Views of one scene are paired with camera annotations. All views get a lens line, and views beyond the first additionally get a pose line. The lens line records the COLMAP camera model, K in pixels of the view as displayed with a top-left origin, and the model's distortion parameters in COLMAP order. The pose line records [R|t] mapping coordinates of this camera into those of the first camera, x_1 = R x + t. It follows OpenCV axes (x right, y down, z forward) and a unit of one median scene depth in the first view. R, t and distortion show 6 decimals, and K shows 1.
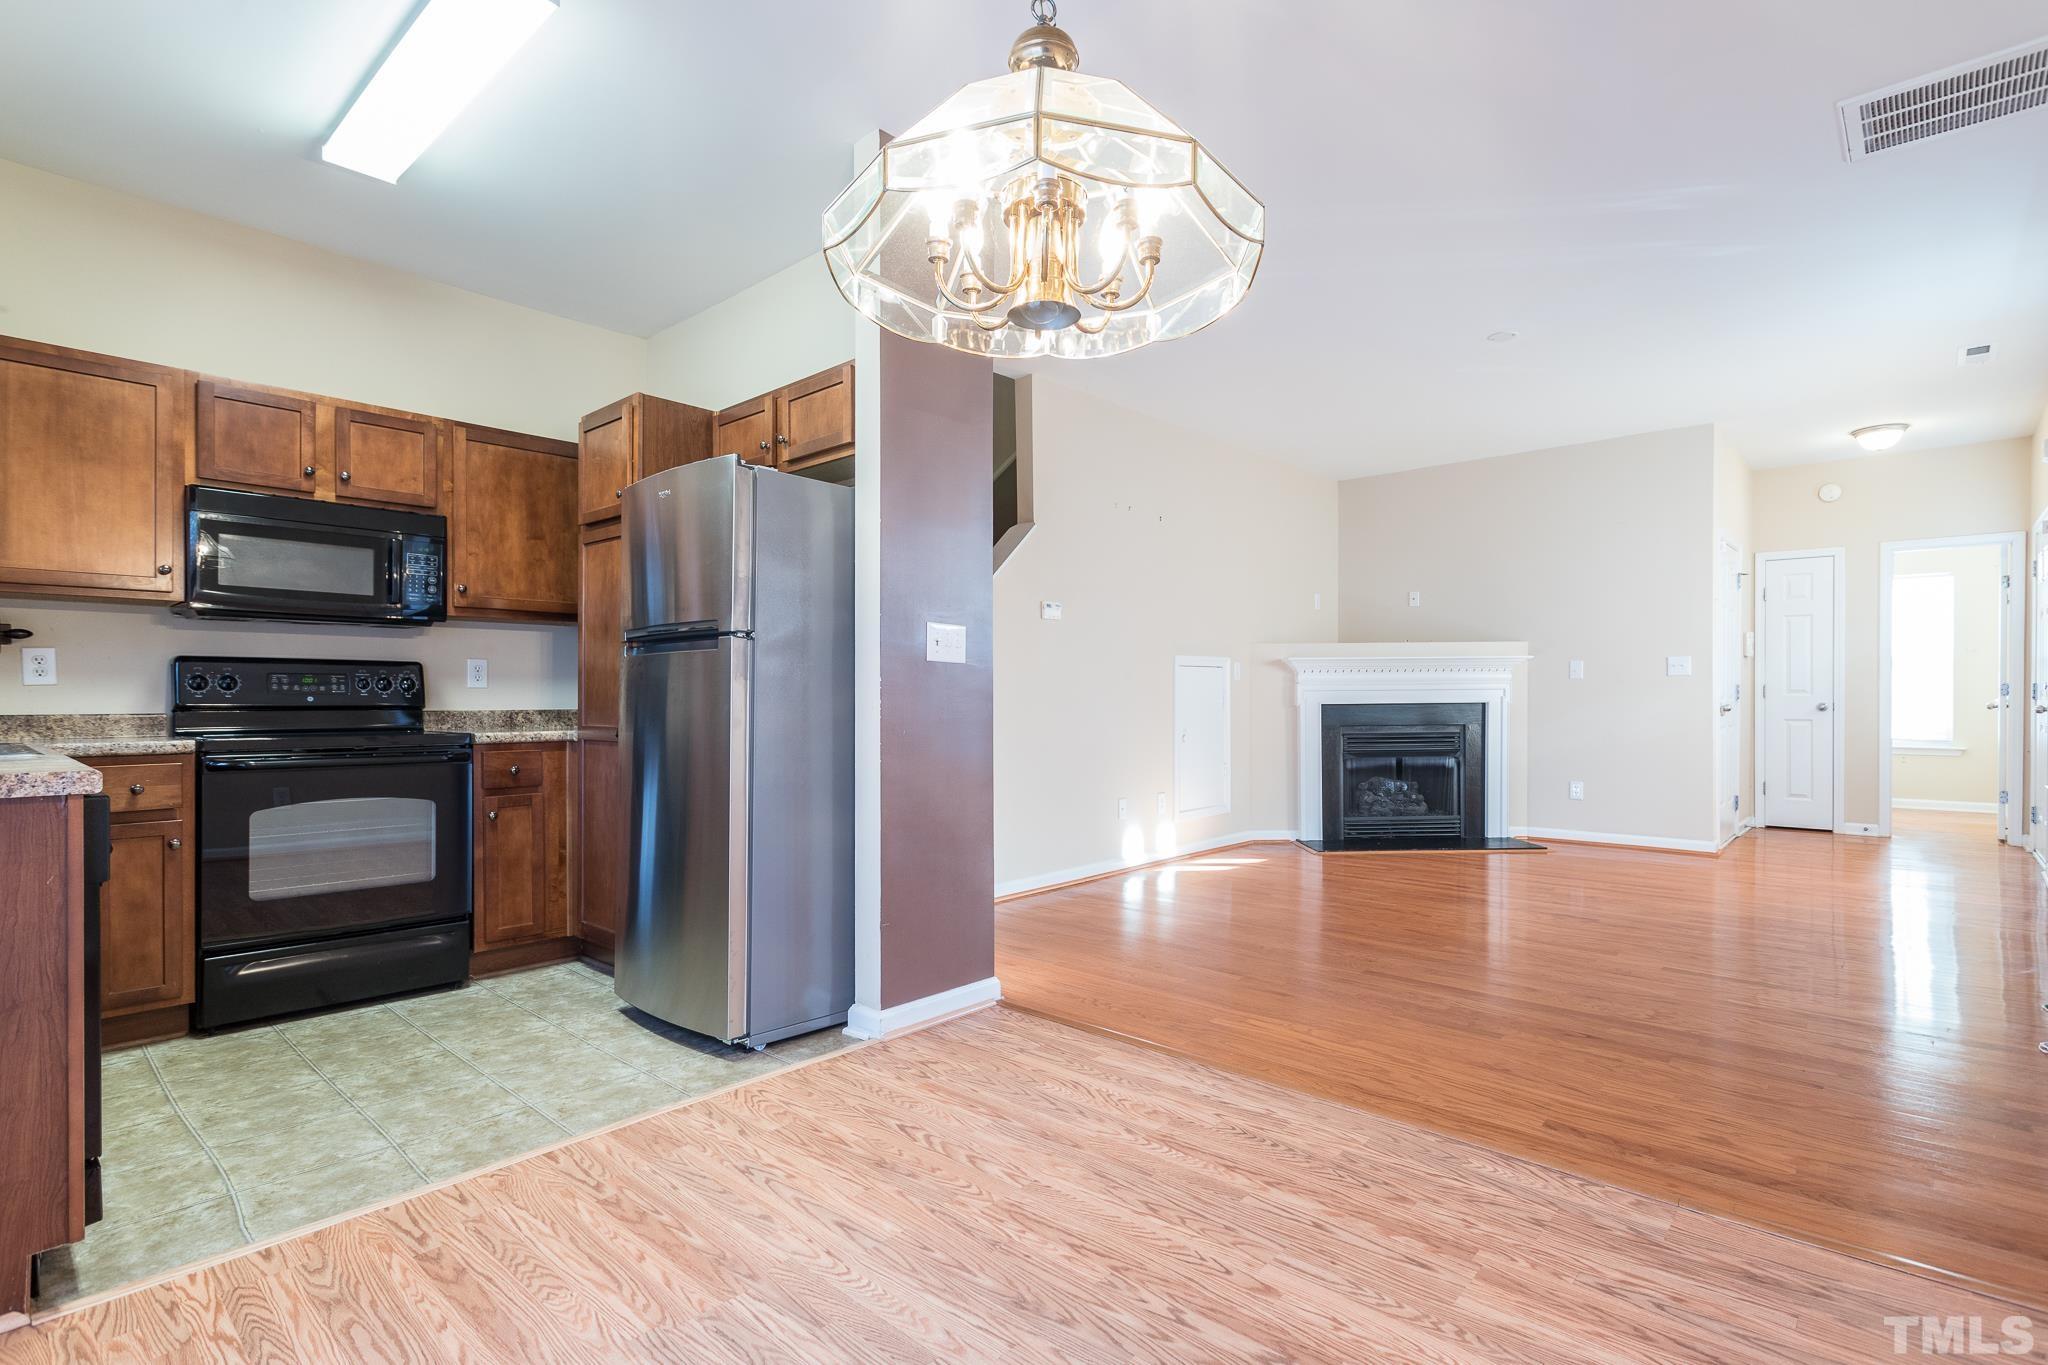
lens RADIAL K [[989.9, 0, 1022.5], [0, 989.9, 695.1], [0, 0, 1]] dist [0.004476, 0.000648]
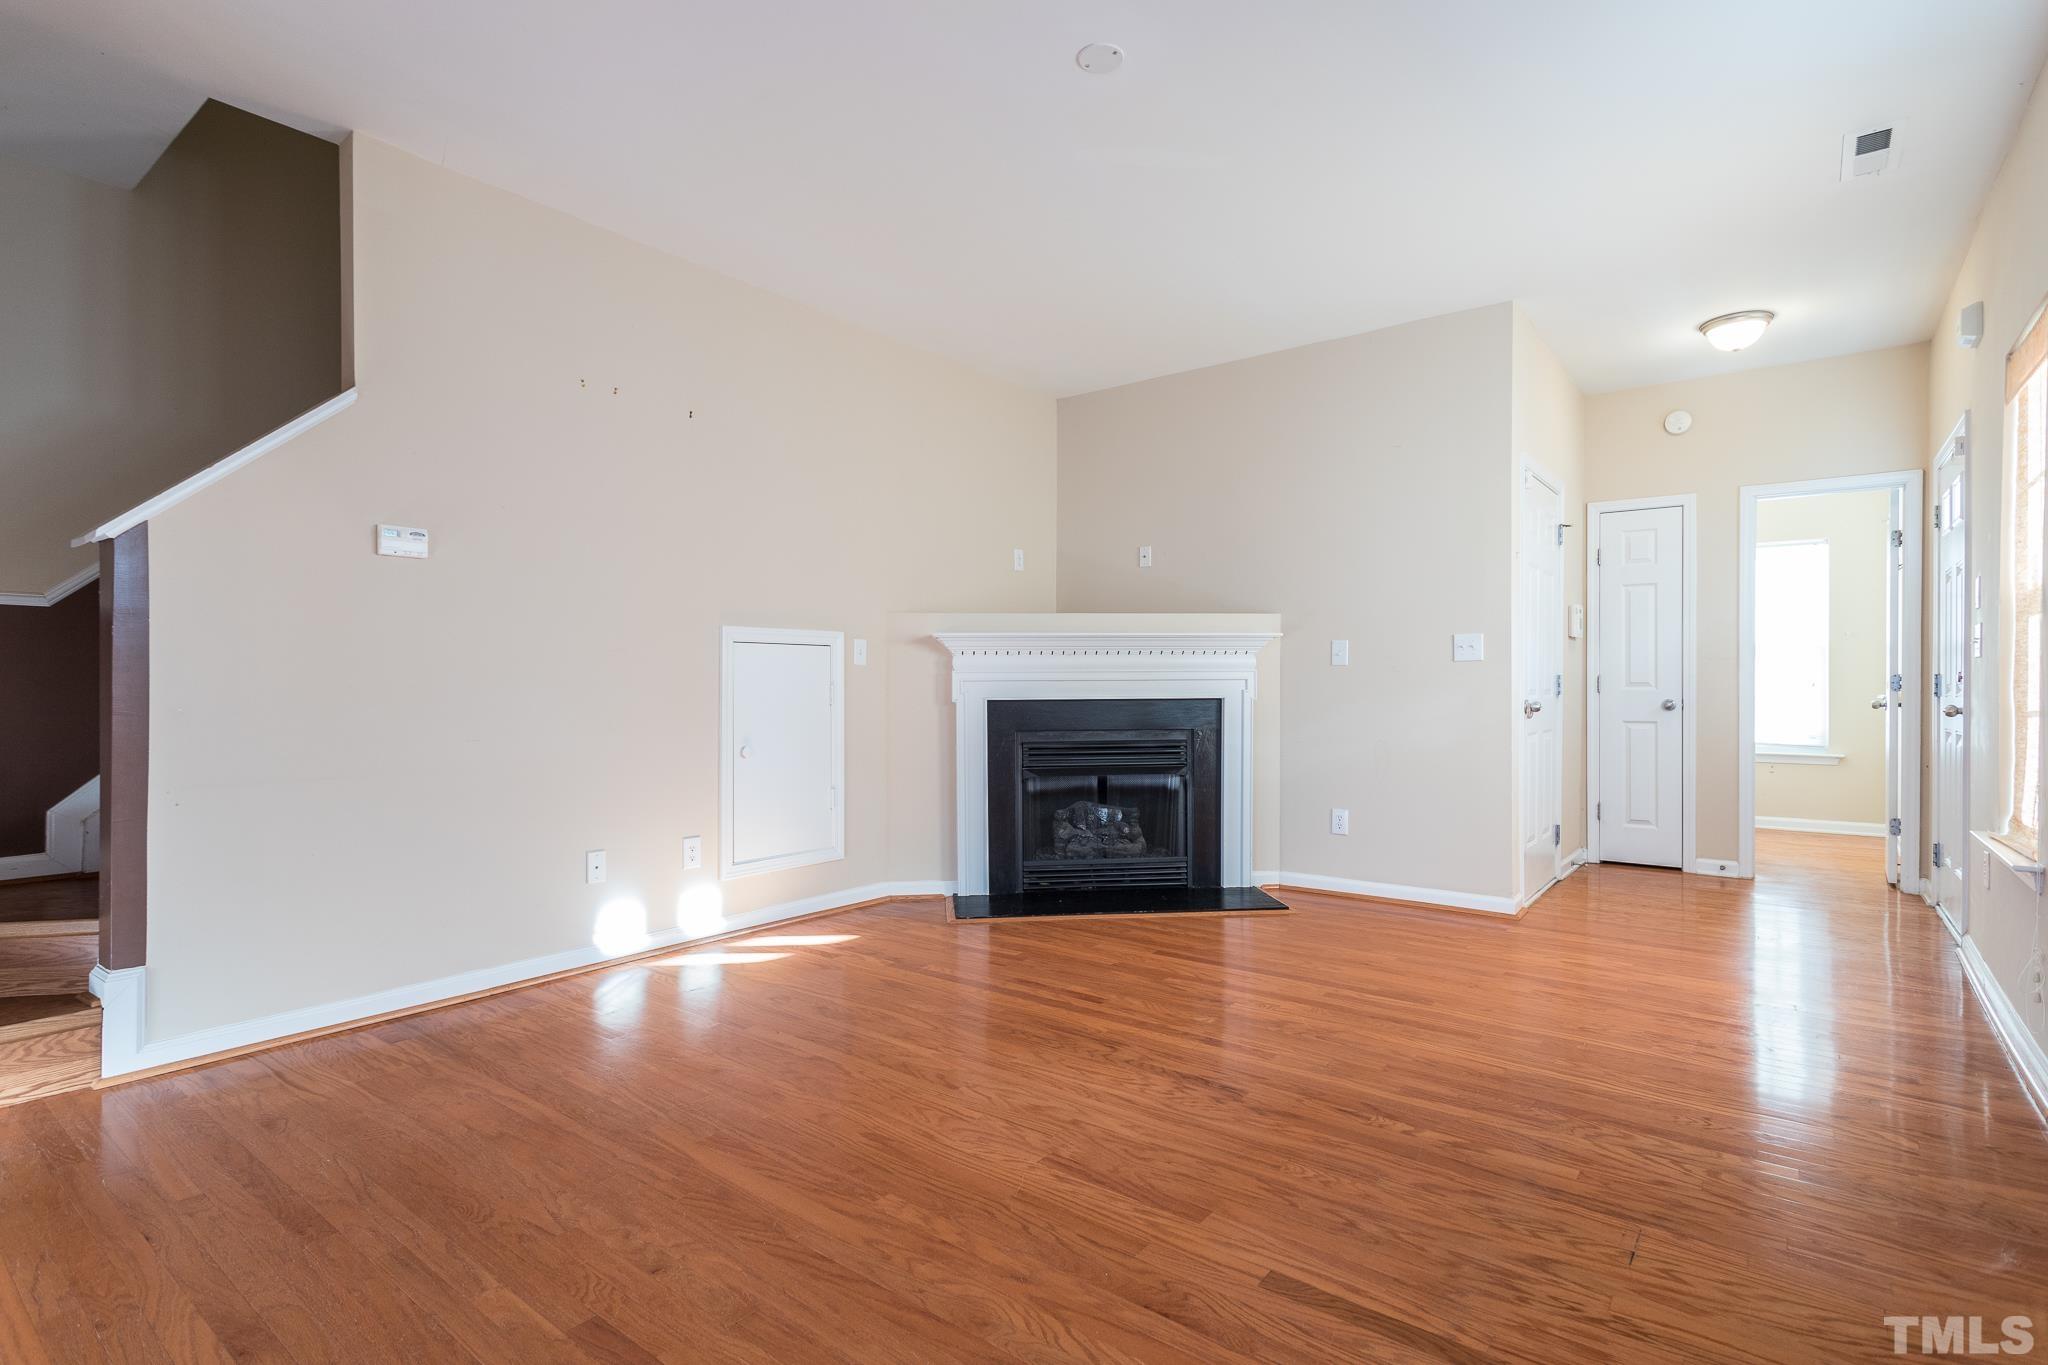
lens RADIAL K [[989.9, 0, 1023.6], [0, 989.9, 681.2], [0, 0, 1]] dist [0.004476, 0.000648]
pose [[0.997125, 0.003758, 0.075675, 0.272304], [-0.003249, 0.999971, -0.006847, 0.000593], [-0.075699, 0.006582, 0.997109, 0.299343]]
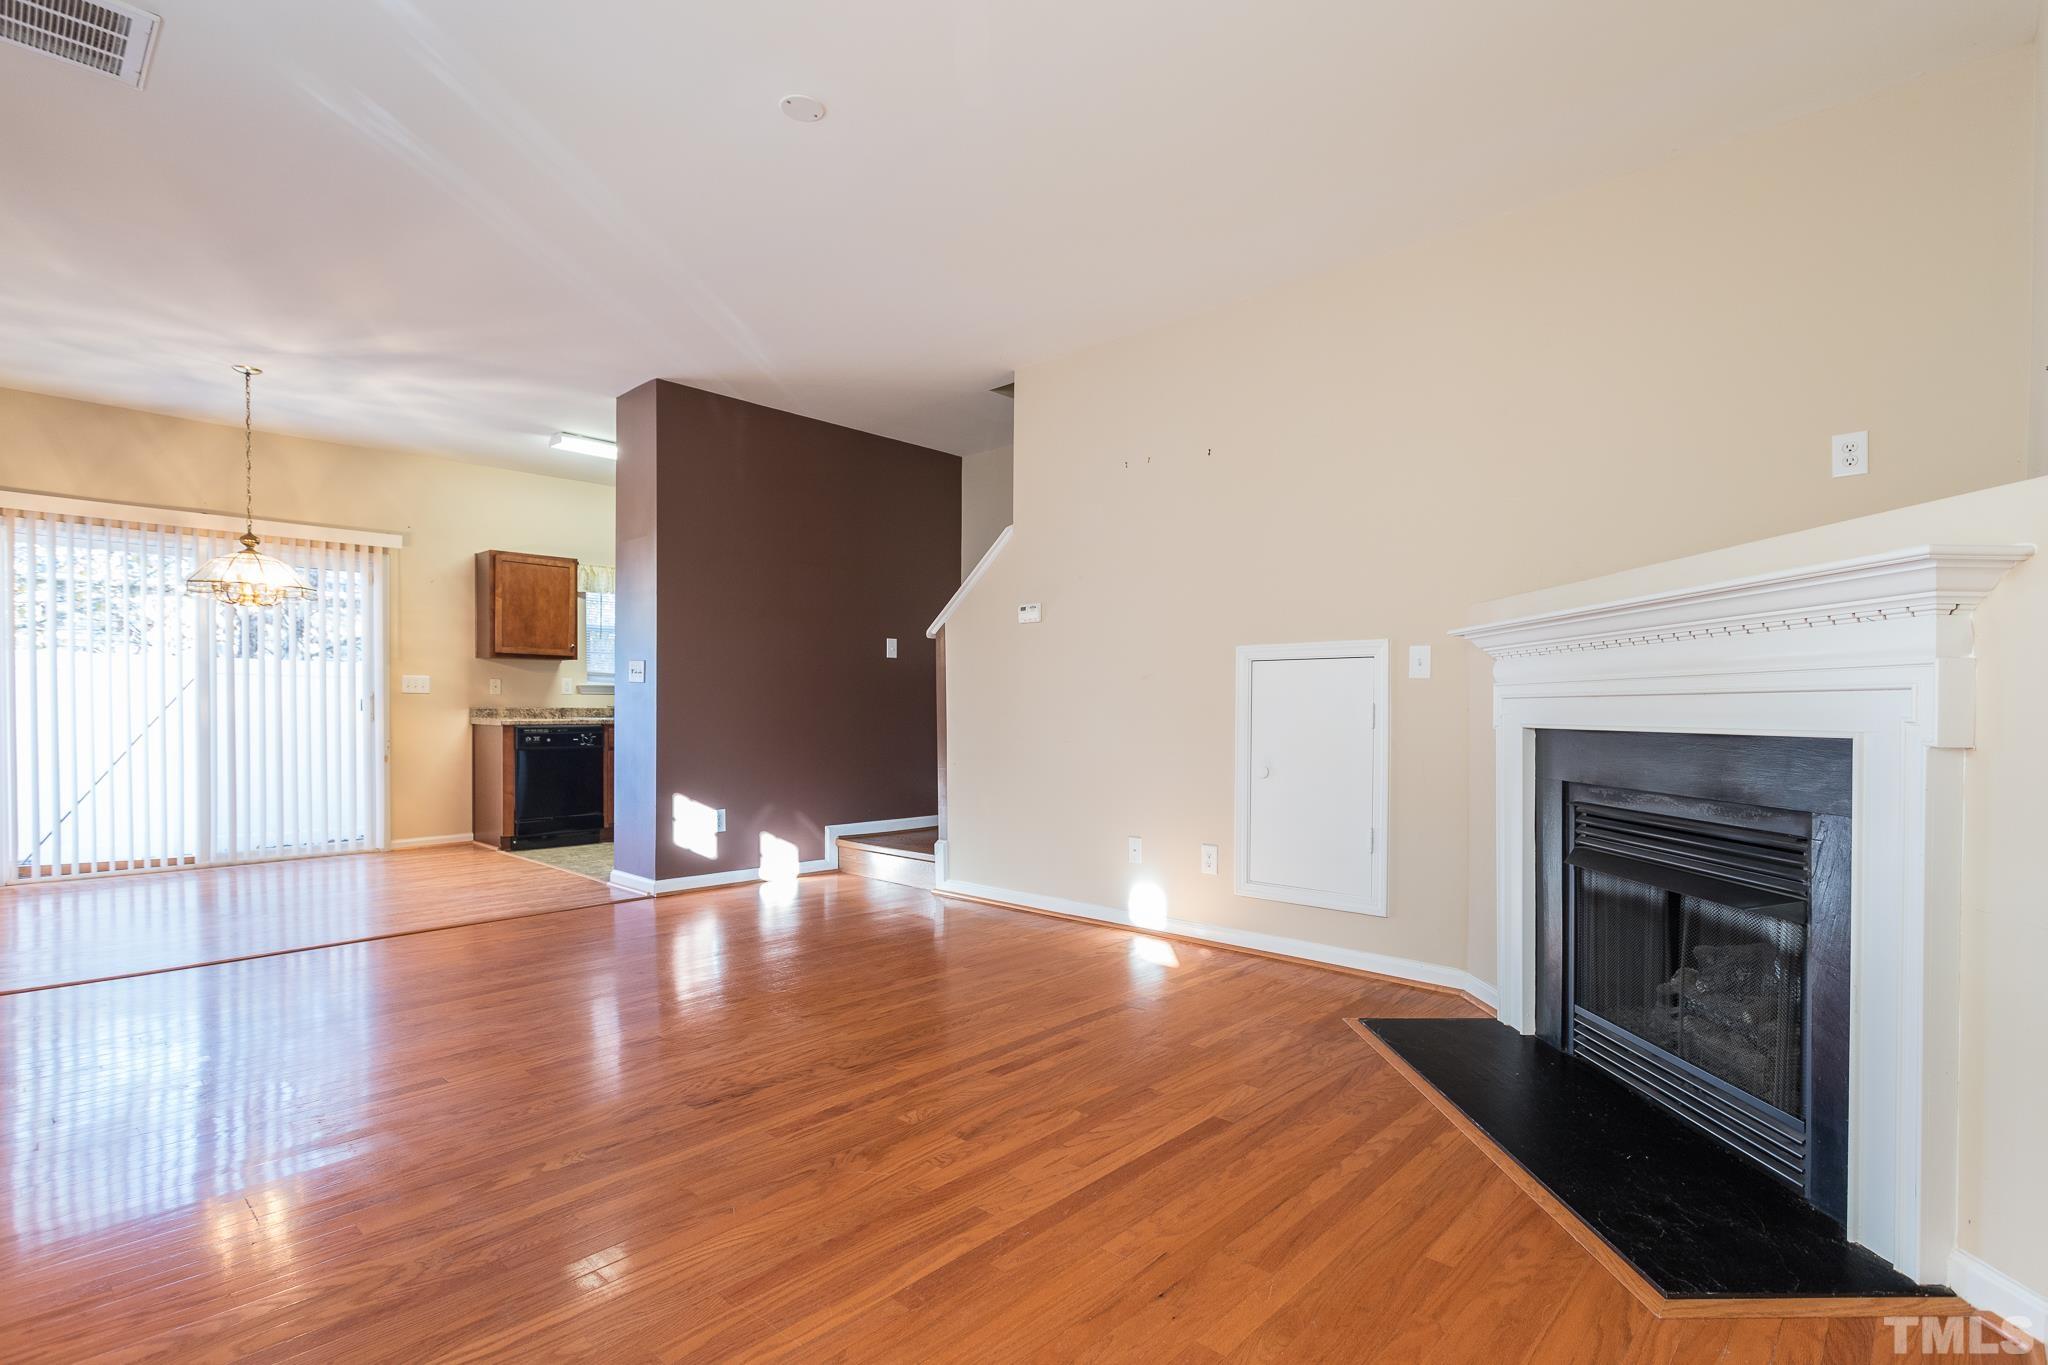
lens RADIAL K [[989.9, 0, 1036.0], [0, 989.9, 719.9], [0, 0, 1]] dist [0.004476, 0.000648]
pose [[-0.008183, 0.019347, -0.999779, 0.740414], [-0.006395, 0.999791, 0.019400, -0.001766], [0.999946, 0.006552, -0.008057, 0.781977]]
